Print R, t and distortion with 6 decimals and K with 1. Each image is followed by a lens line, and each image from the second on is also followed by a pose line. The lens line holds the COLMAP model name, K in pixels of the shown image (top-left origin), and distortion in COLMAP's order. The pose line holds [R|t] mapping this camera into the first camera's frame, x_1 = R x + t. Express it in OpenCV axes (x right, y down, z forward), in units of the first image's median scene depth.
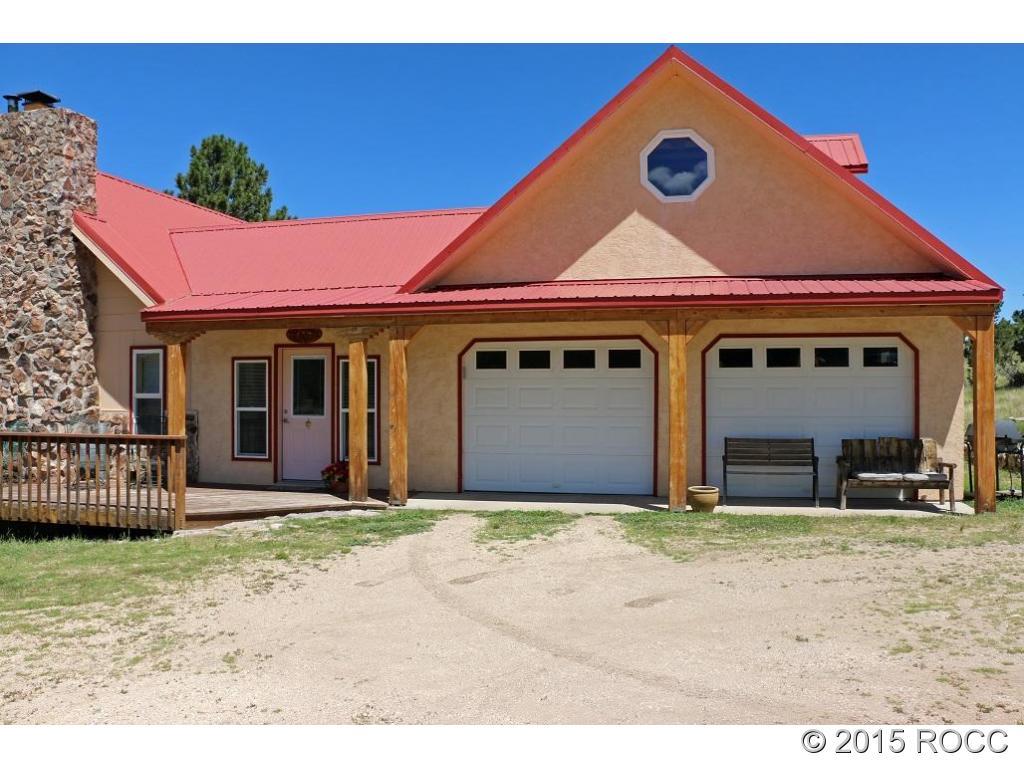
lens RADIAL K [[841.2, 0, 512.0], [0, 841.2, 384.0], [0, 0, 1]] dist [-0.170288, 0.145373]
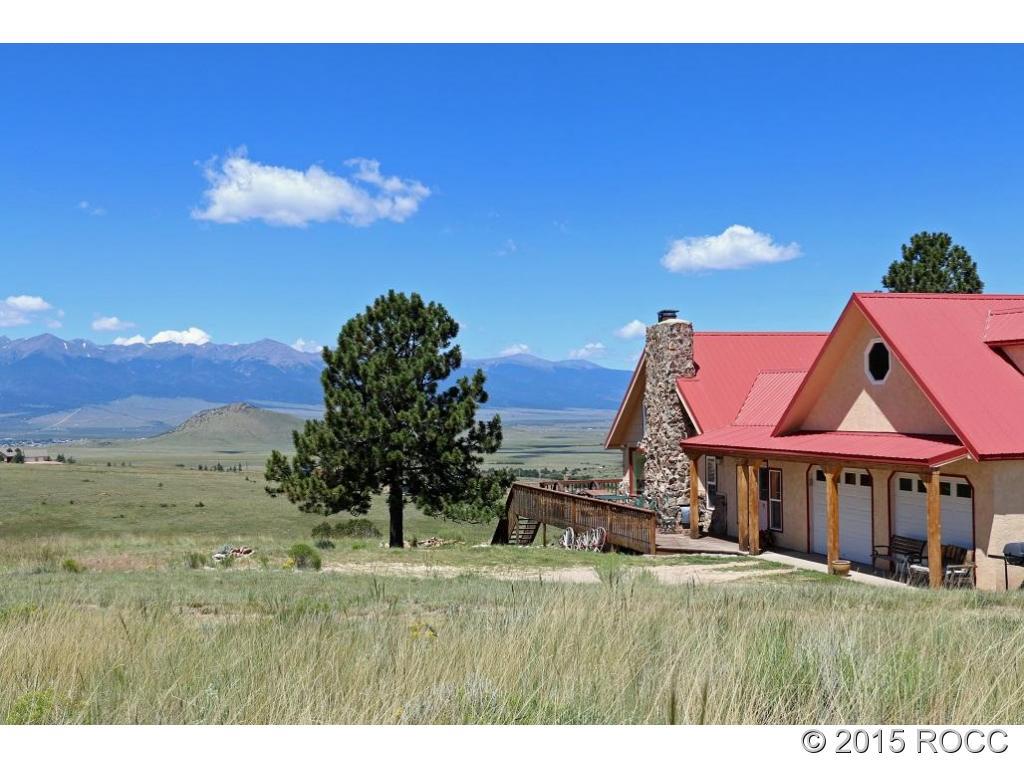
lens RADIAL K [[1227.2, 0, 512.0], [0, 1227.2, 384.0], [0, 0, 1]] dist [0.011328, 0.072613]
pose [[0.494310, -0.019638, -0.869064, 1.675494], [0.021788, 0.999711, -0.010197, -0.185336], [0.869013, -0.013895, 0.494594, -0.682161]]
